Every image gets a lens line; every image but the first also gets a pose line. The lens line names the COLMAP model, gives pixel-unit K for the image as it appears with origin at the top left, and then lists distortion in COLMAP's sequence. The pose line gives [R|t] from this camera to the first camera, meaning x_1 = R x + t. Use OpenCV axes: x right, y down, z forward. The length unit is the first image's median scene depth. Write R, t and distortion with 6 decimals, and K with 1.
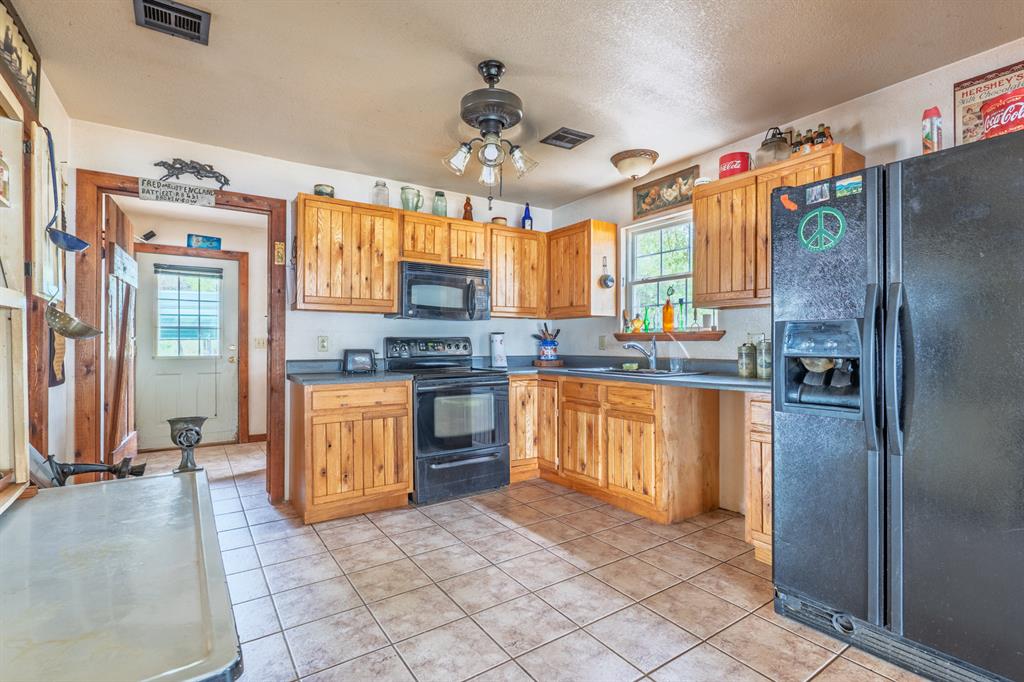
lens RADIAL K [[475.6, 0, 508.0], [0, 475.6, 337.4], [0, 0, 1]] dist [-0.006786, -0.000016]
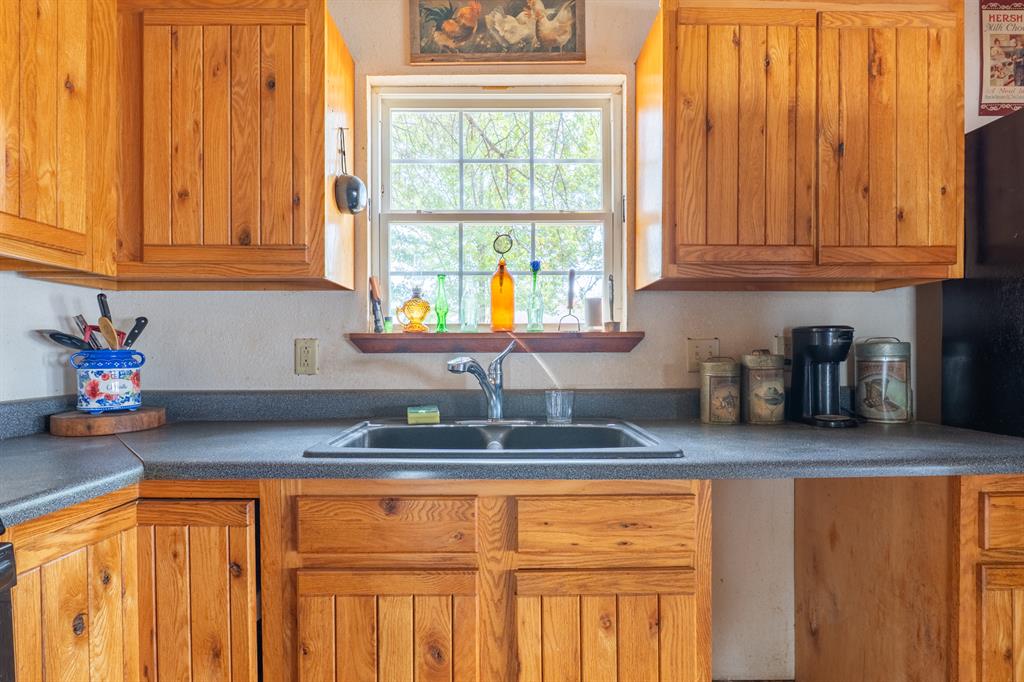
lens RADIAL K [[477.9, 0, 492.3], [0, 477.9, 357.3], [0, 0, 1]] dist [-0.003715, -0.001034]
pose [[0.556402, -0.007426, 0.830880, -0.047331], [-0.008179, 0.999863, 0.014413, 0.005500], [-0.830873, -0.014816, 0.556265, 0.714575]]
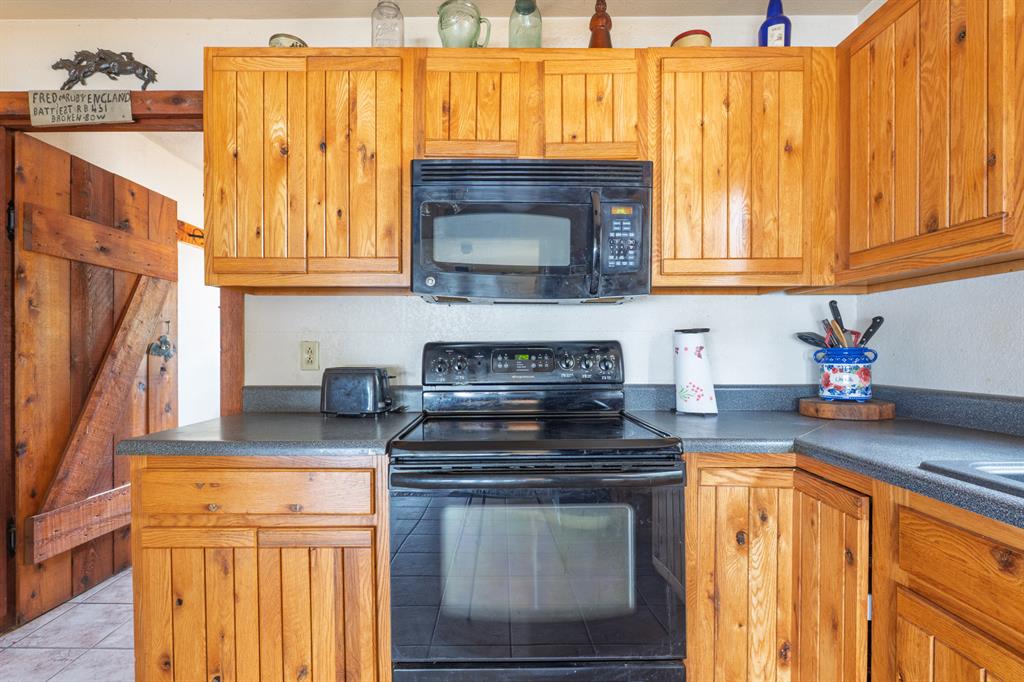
lens RADIAL K [[475.4, 0, 506.3], [0, 475.4, 355.8], [0, 0, 1]] dist [-0.002361, -0.000492]
pose [[0.844300, 0.003541, -0.535859, 0.072025], [0.007581, 0.999799, 0.018552, 0.004664], [0.535817, -0.019726, 0.844104, 0.640018]]
